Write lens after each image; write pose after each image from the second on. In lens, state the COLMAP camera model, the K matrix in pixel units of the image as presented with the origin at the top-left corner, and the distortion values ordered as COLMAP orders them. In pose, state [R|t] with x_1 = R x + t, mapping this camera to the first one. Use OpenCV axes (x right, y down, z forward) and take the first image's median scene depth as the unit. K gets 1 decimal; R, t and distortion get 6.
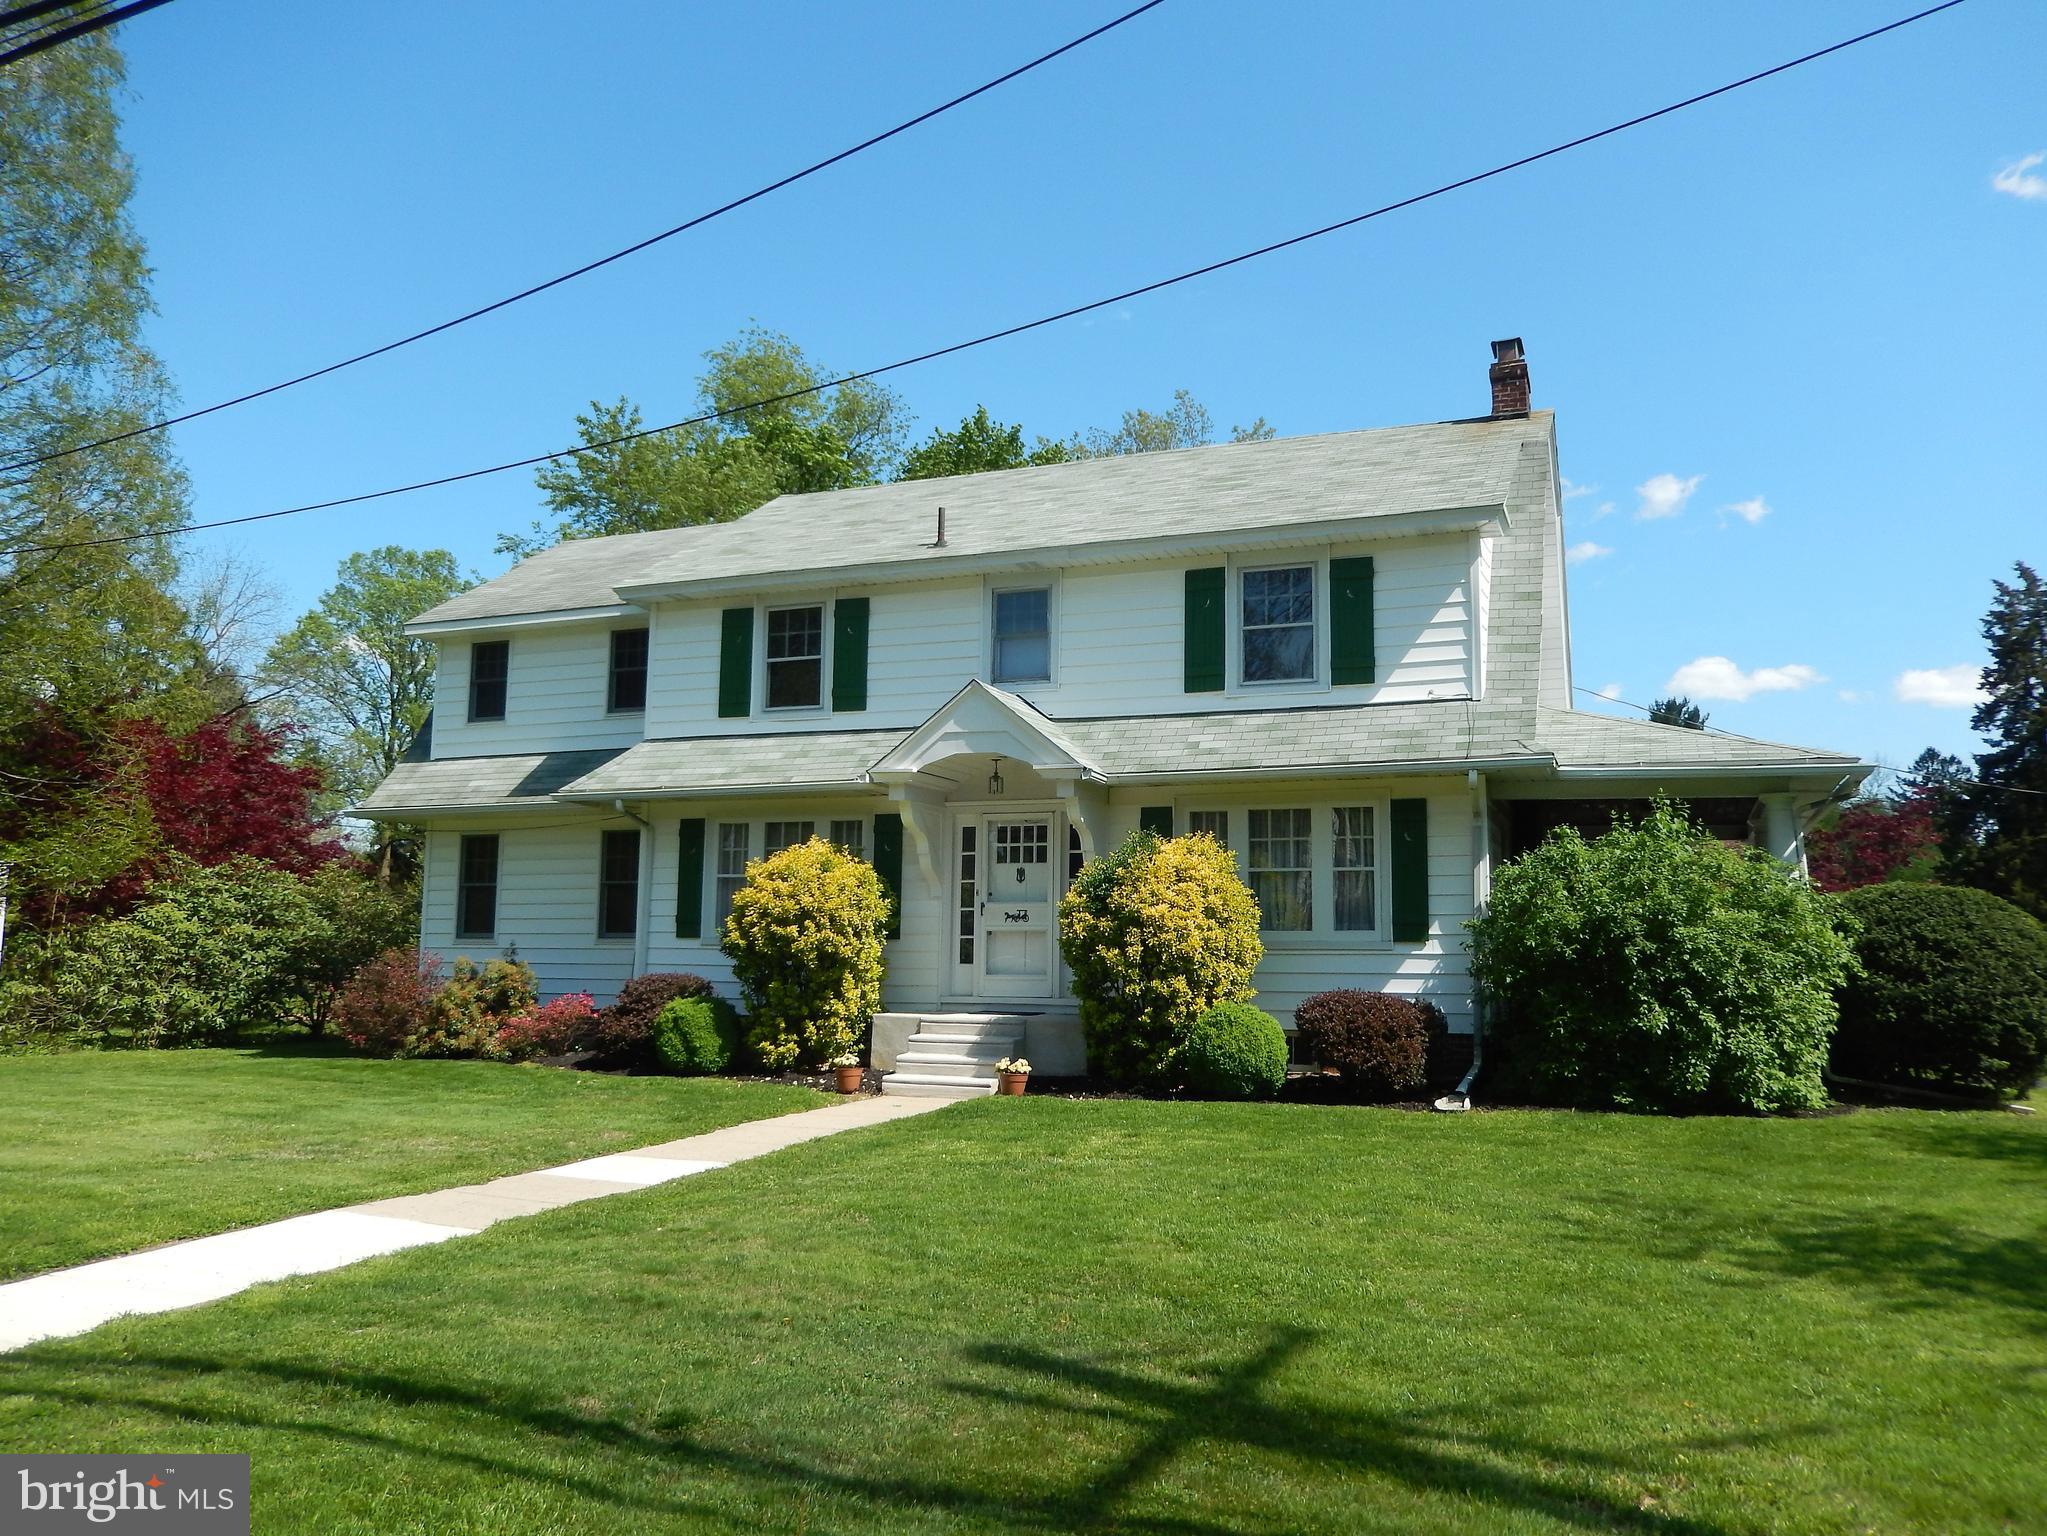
lens RADIAL K [[1572.1, 0, 1023.5], [0, 1572.1, 768.0], [0, 0, 1]] dist [0.001291, 0.004406]
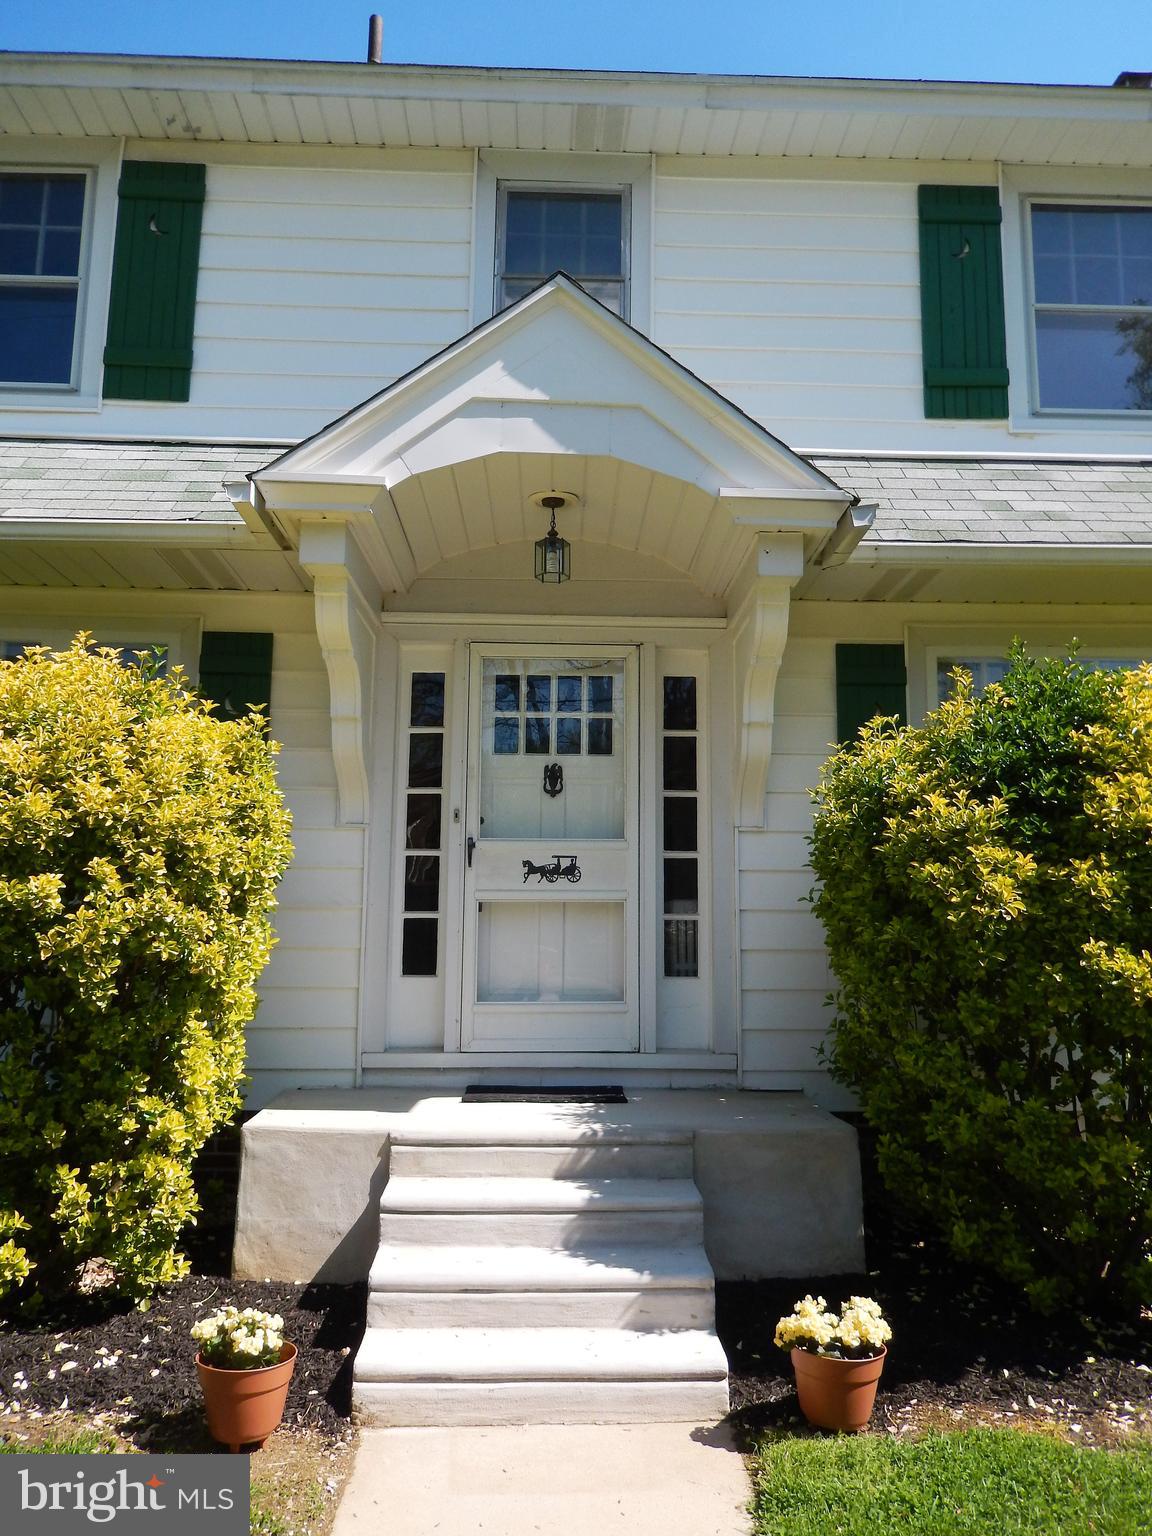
lens RADIAL K [[1179.7, 0, 576.0], [0, 1179.7, 768.0], [0, 0, 1]] dist [0.001291, 0.004406]
pose [[0.916845, 0.057284, 0.395112, -0.140865], [-0.050363, 0.998342, -0.027876, 0.079061], [-0.396054, 0.005659, 0.918210, 0.730180]]
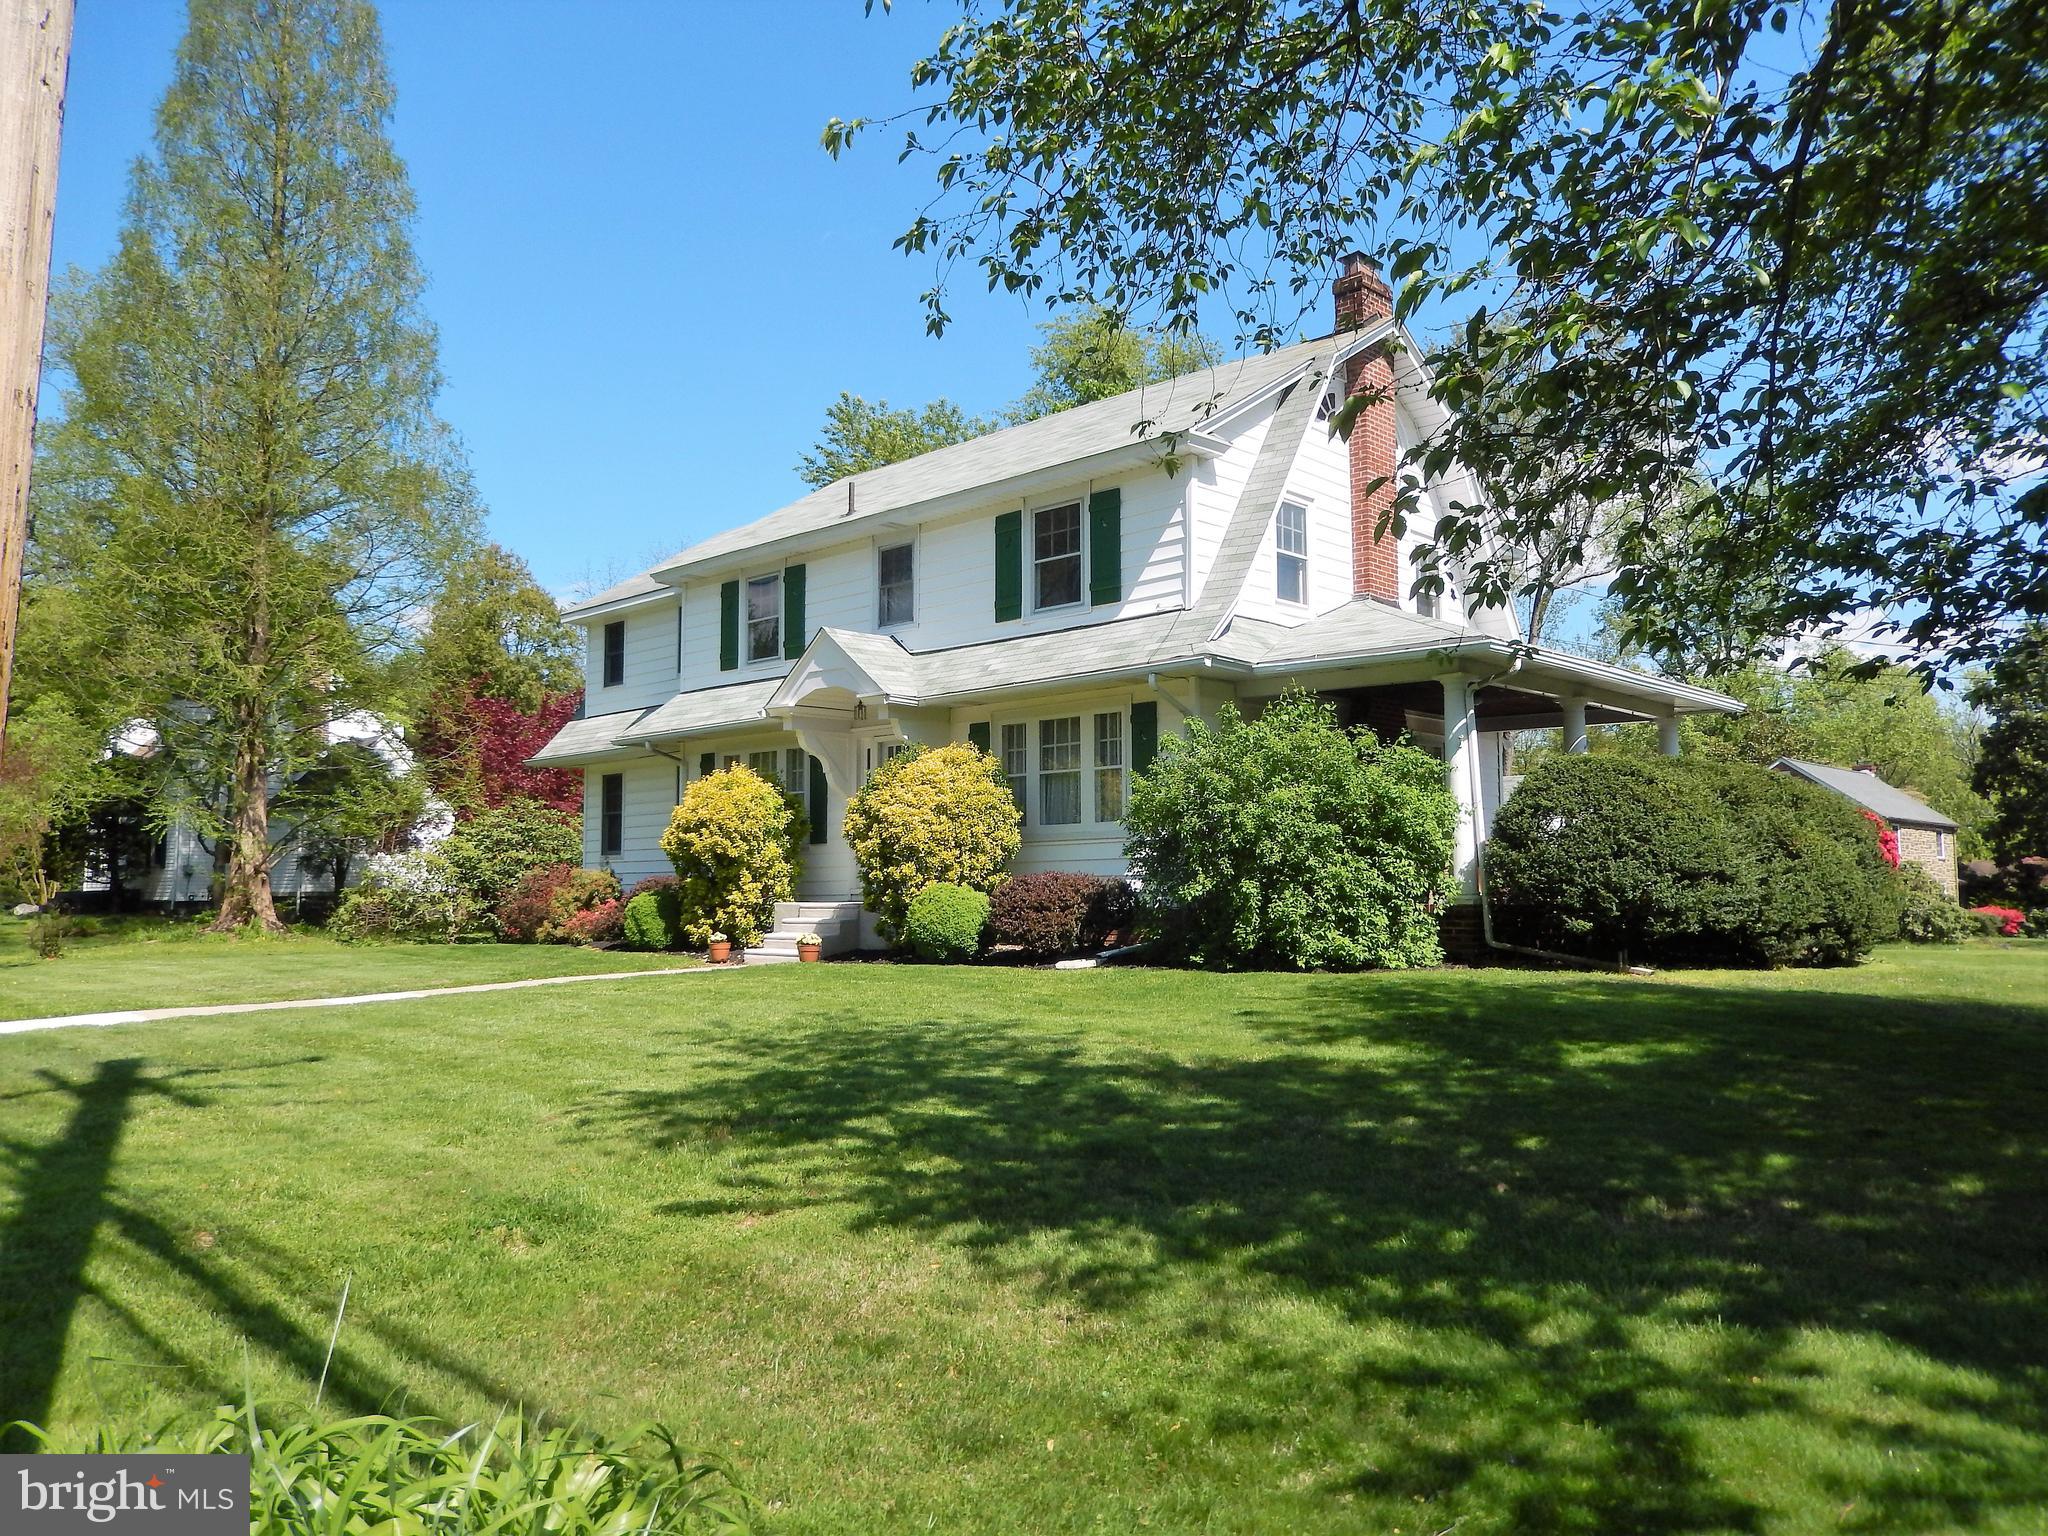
lens RADIAL K [[1533.6, 0, 1024.0], [0, 1533.6, 768.0], [0, 0, 1]] dist [-0.009661, -0.002936]
pose [[0.927366, -0.049290, -0.370894, 0.553143], [0.065565, 0.997354, 0.031392, 0.025595], [0.368366, -0.053429, 0.928144, -0.047956]]
